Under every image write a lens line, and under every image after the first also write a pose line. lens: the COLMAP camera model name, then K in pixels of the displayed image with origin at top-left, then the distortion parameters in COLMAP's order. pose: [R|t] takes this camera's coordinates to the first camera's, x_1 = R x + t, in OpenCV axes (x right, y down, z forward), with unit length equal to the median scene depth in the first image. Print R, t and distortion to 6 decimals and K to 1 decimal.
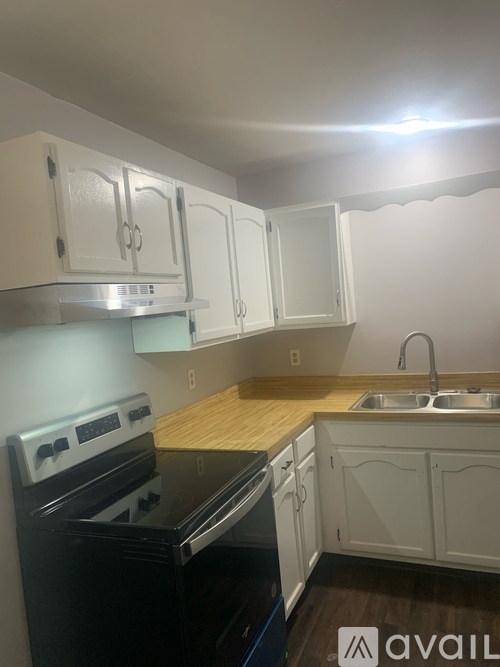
lens RADIAL K [[504.8, 0, 250.0], [0, 504.8, 333.5], [0, 0, 1]] dist [0.006992, 0.002801]
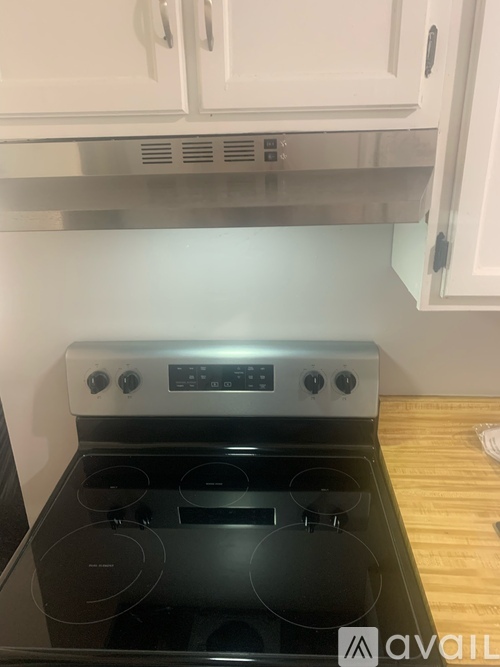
lens RADIAL K [[504.8, 0, 250.0], [0, 504.8, 333.5], [0, 0, 1]] dist [0.006992, 0.002801]
pose [[0.305265, 0.433501, -0.847874, 0.183728], [-0.041123, 0.895544, 0.443068, -0.119176], [0.951379, -0.100386, 0.291205, 0.762981]]
